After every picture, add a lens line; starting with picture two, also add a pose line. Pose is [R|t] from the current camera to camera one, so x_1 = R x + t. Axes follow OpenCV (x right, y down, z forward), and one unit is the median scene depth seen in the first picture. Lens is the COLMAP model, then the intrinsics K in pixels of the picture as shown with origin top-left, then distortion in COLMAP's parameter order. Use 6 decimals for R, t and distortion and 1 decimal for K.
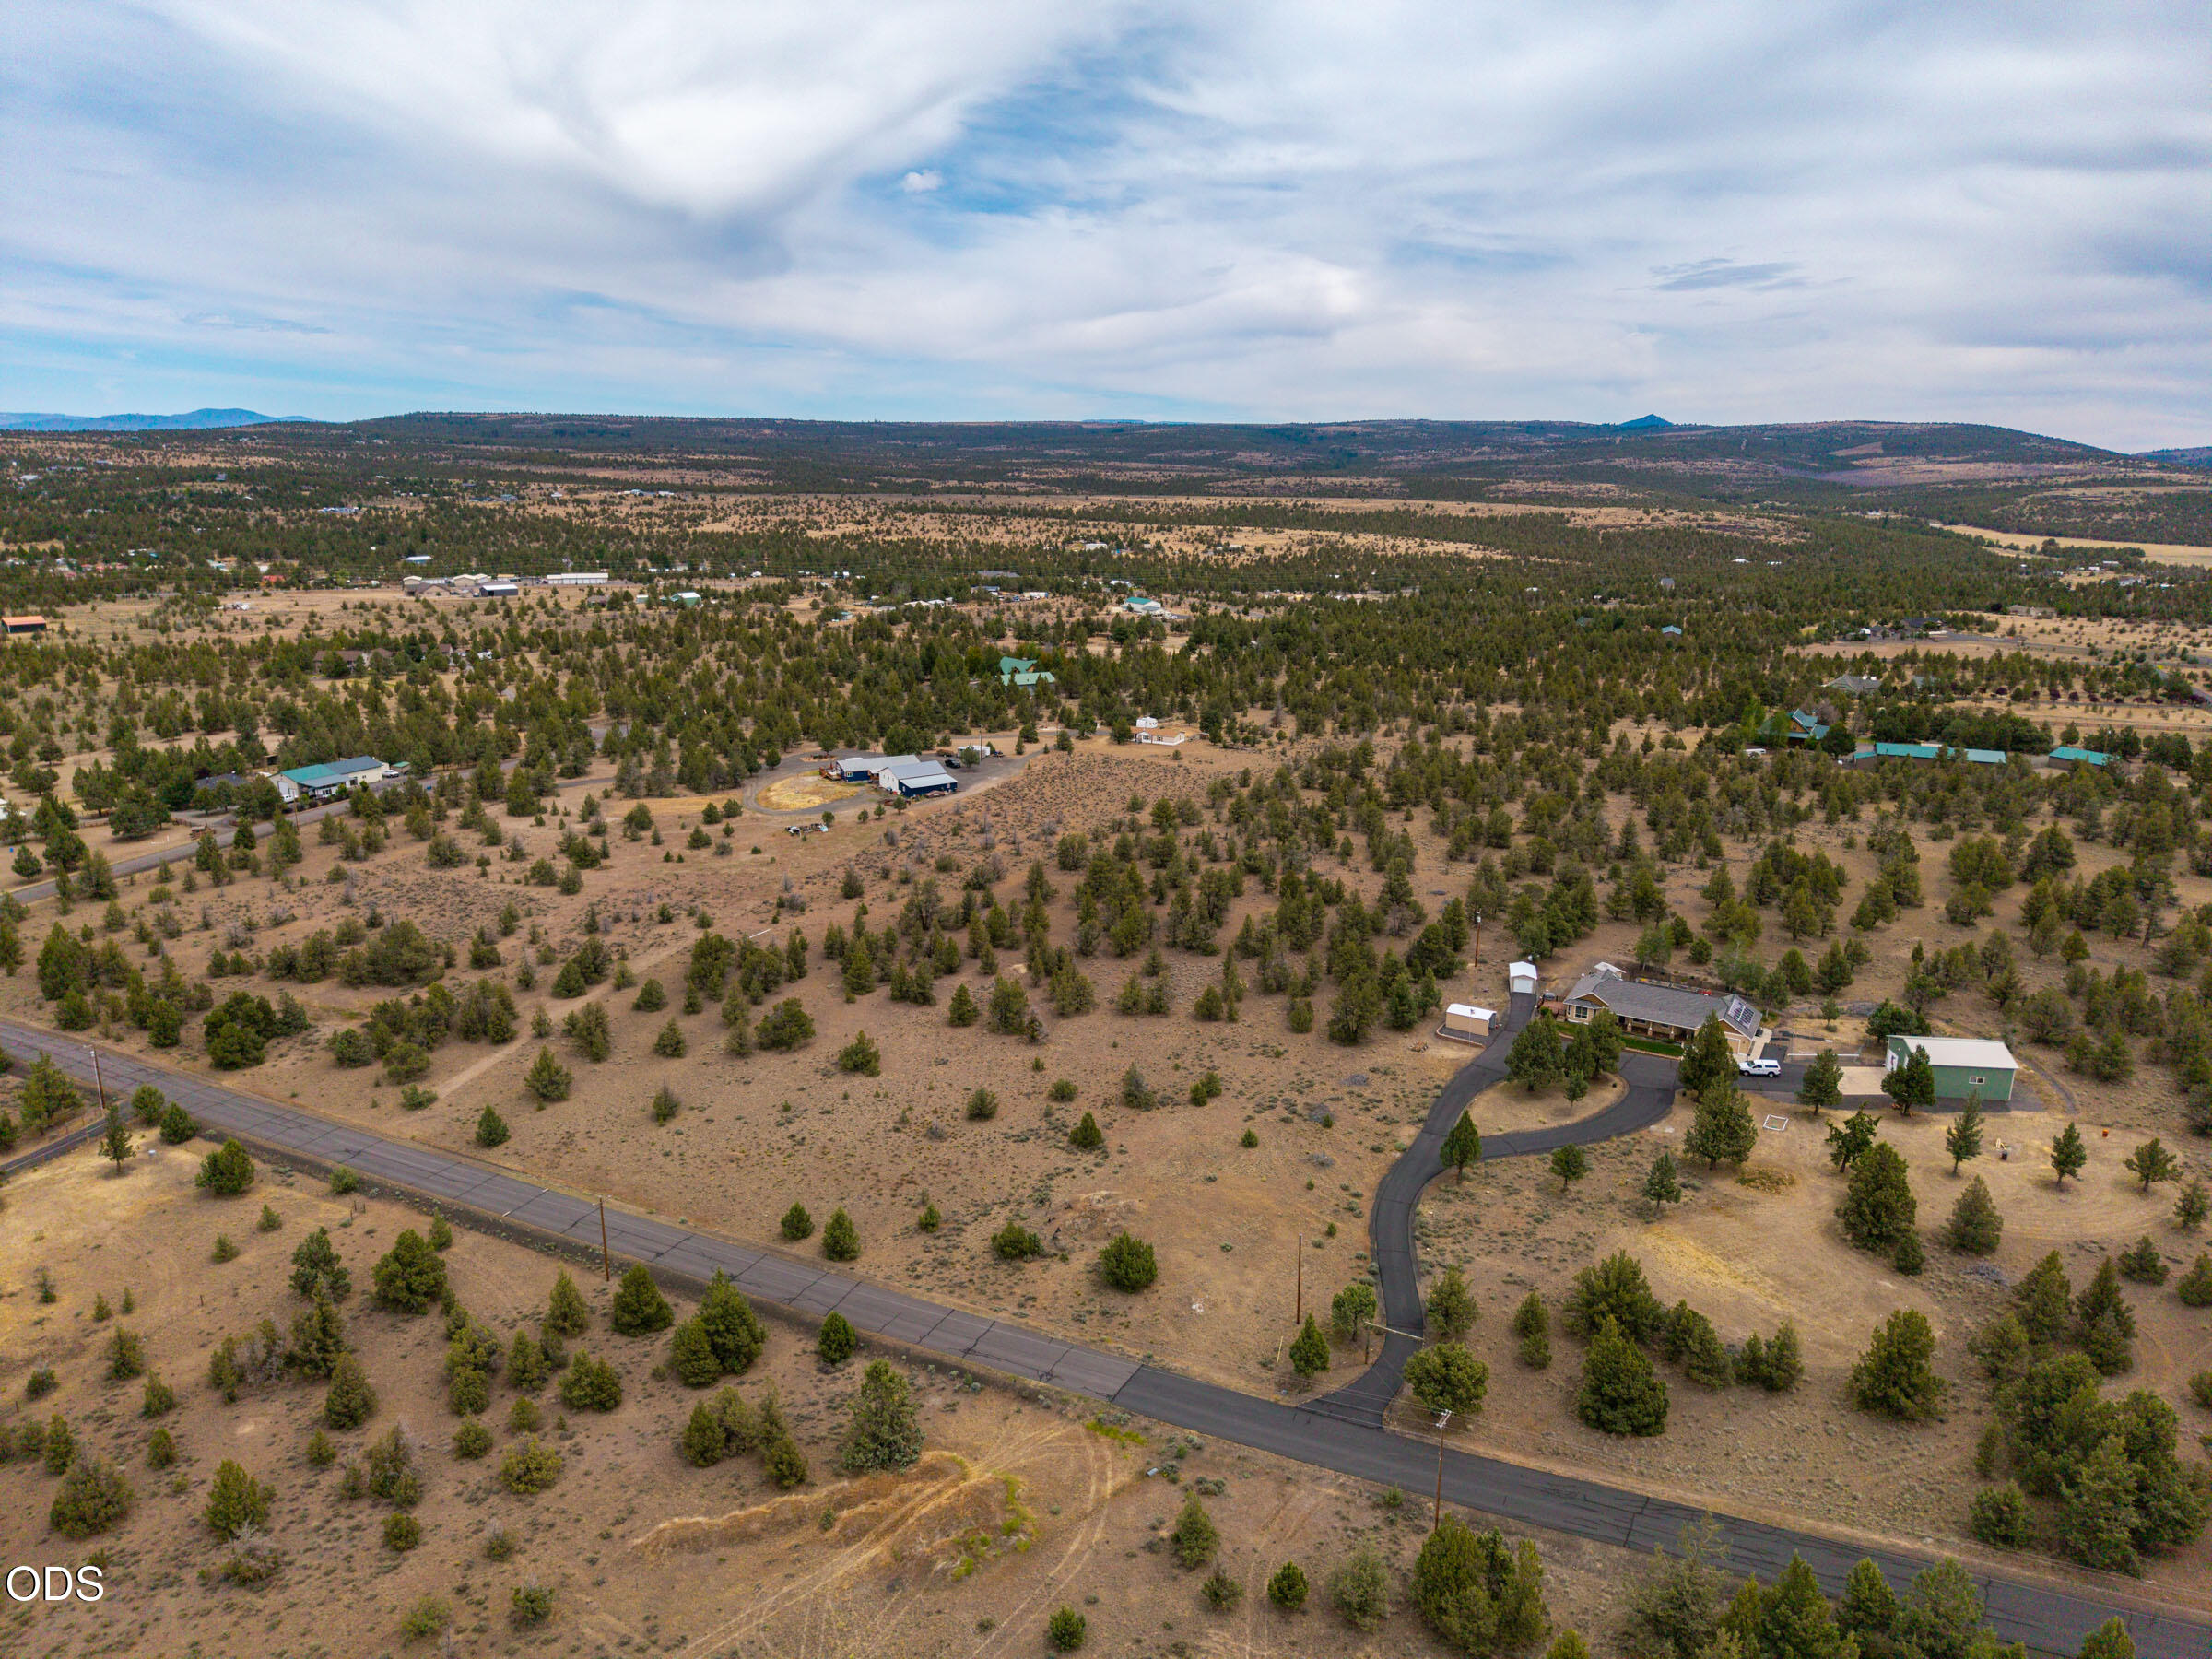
lens RADIAL K [[1472.9, 0, 1106.0], [0, 1472.9, 829.5], [0, 0, 1]] dist [0.037773, -0.047977]
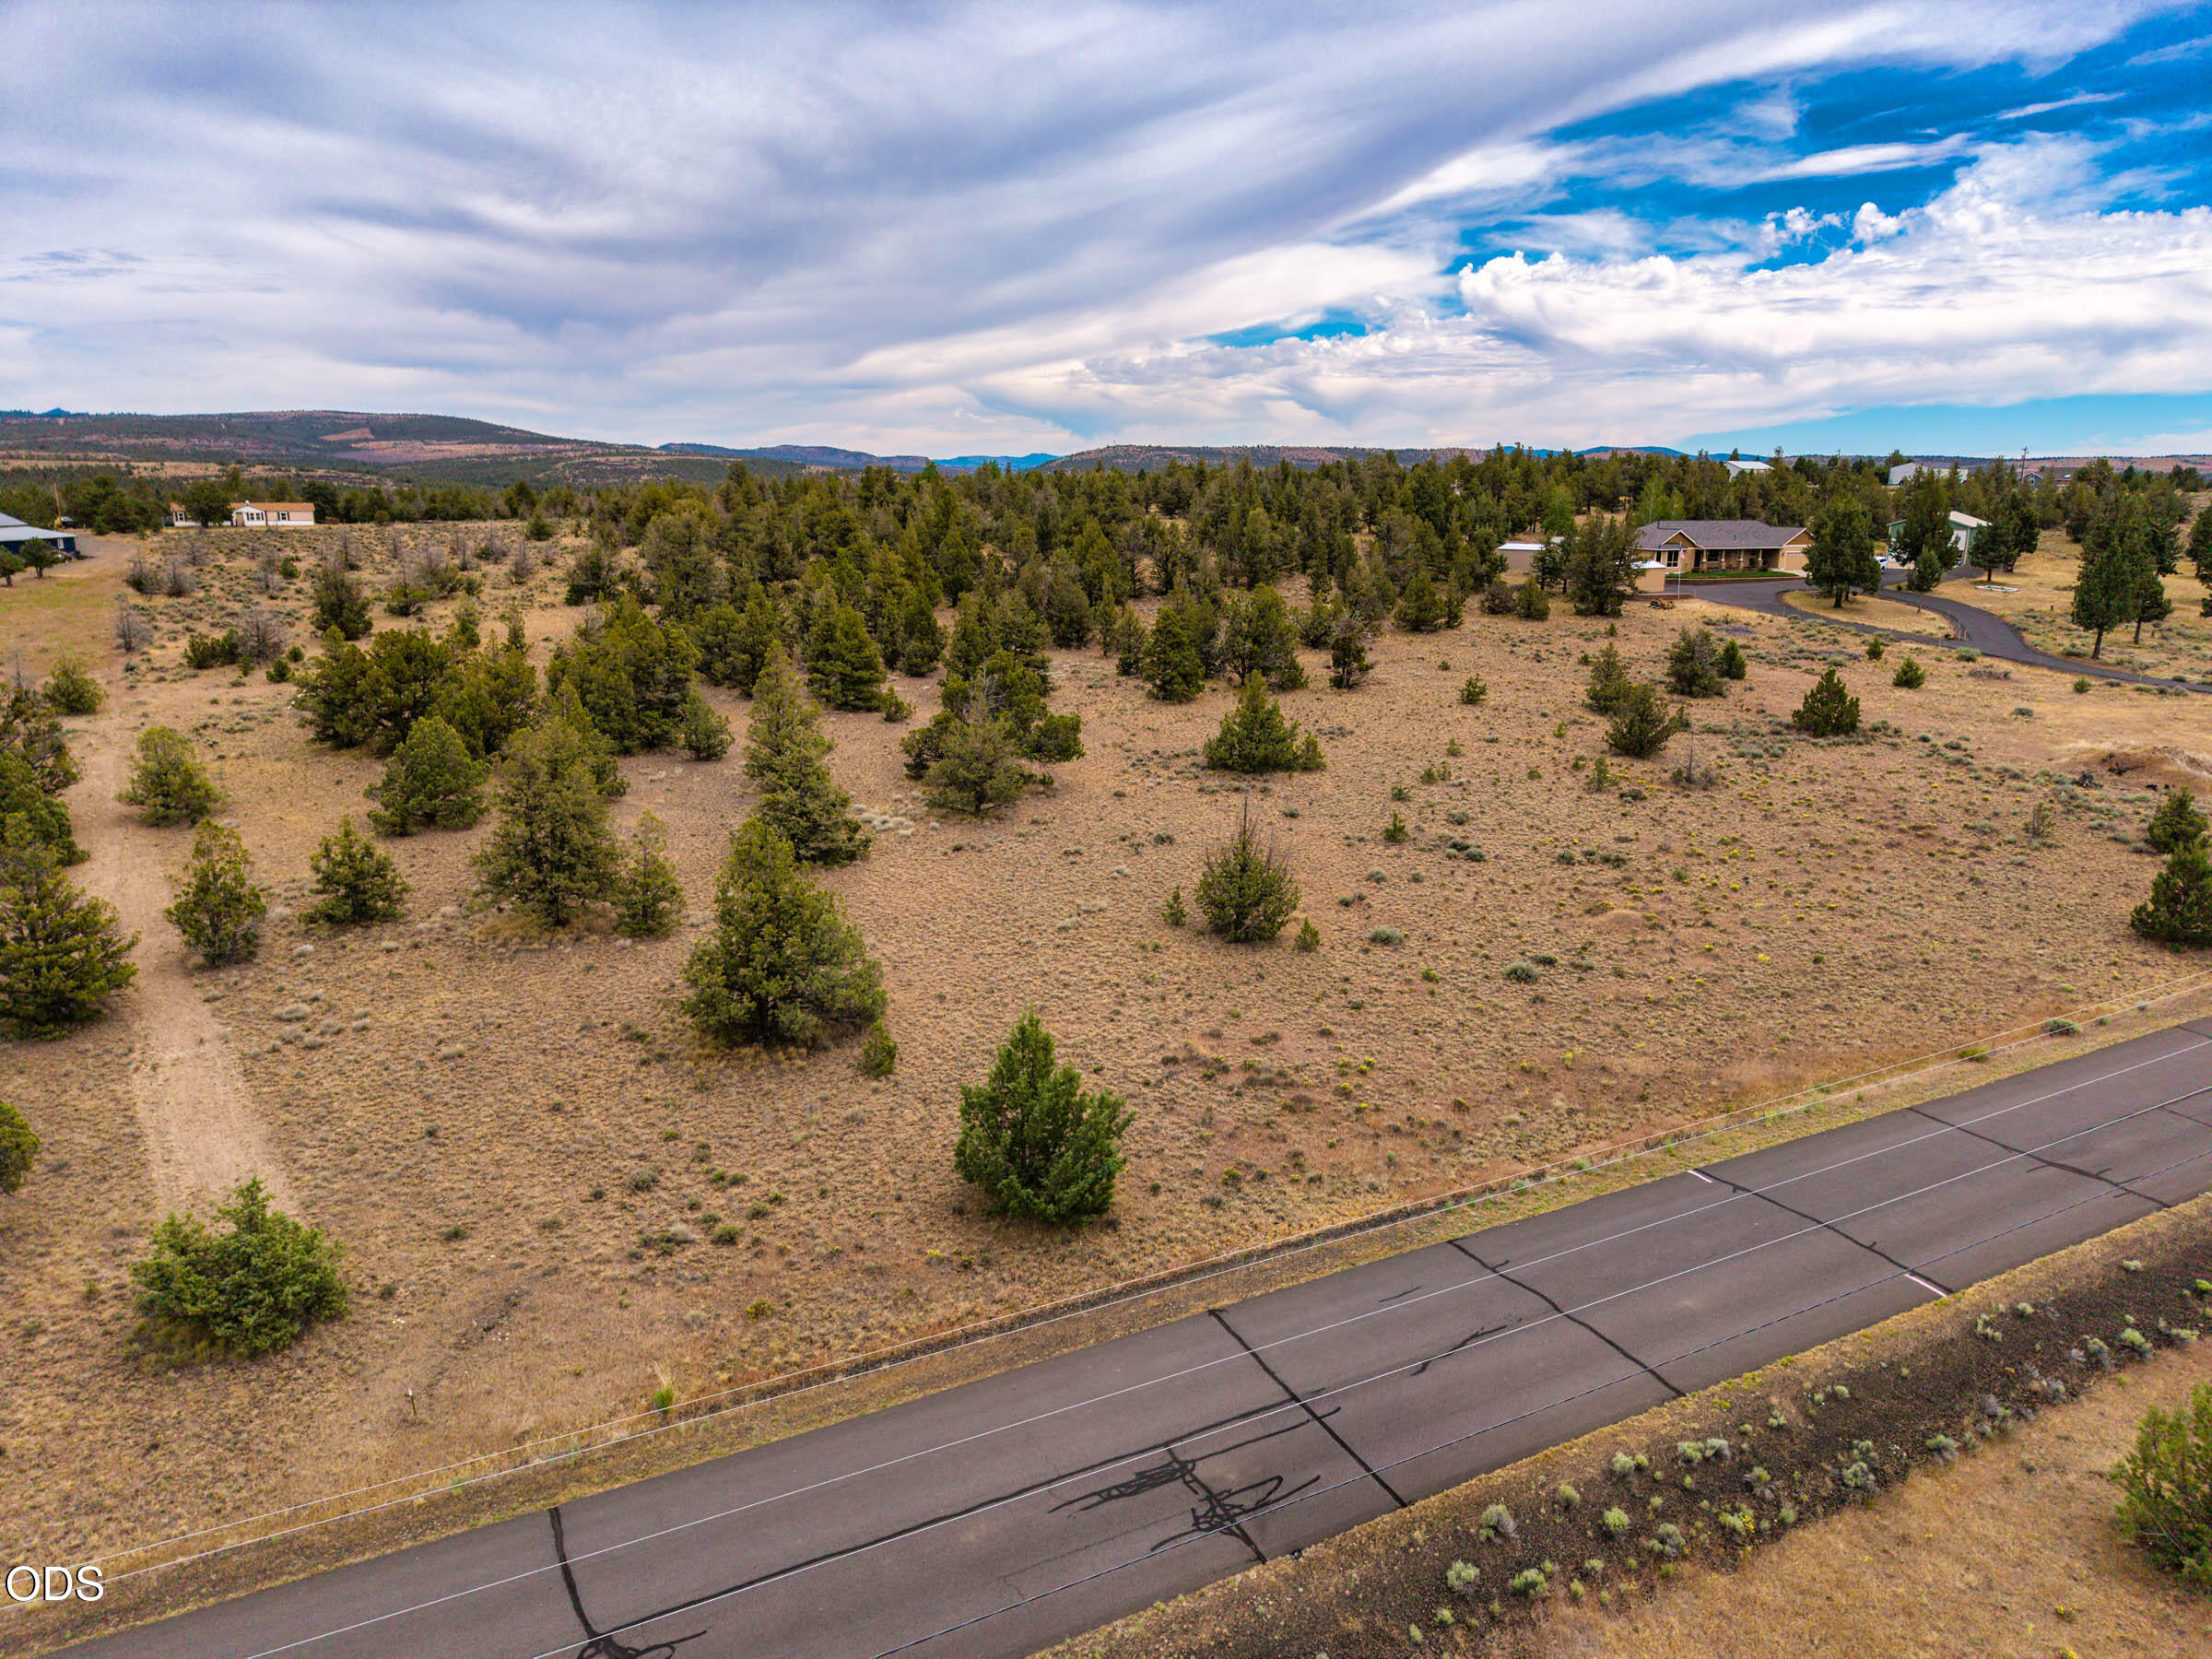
lens RADIAL K [[1472.9, 0, 1106.0], [0, 1472.9, 829.5], [0, 0, 1]] dist [0.037773, -0.047977]
pose [[0.584277, -0.193760, 0.788085, -0.179714], [0.198087, 0.975759, 0.093042, 0.047443], [-0.787008, 0.101747, 0.608495, 0.282958]]
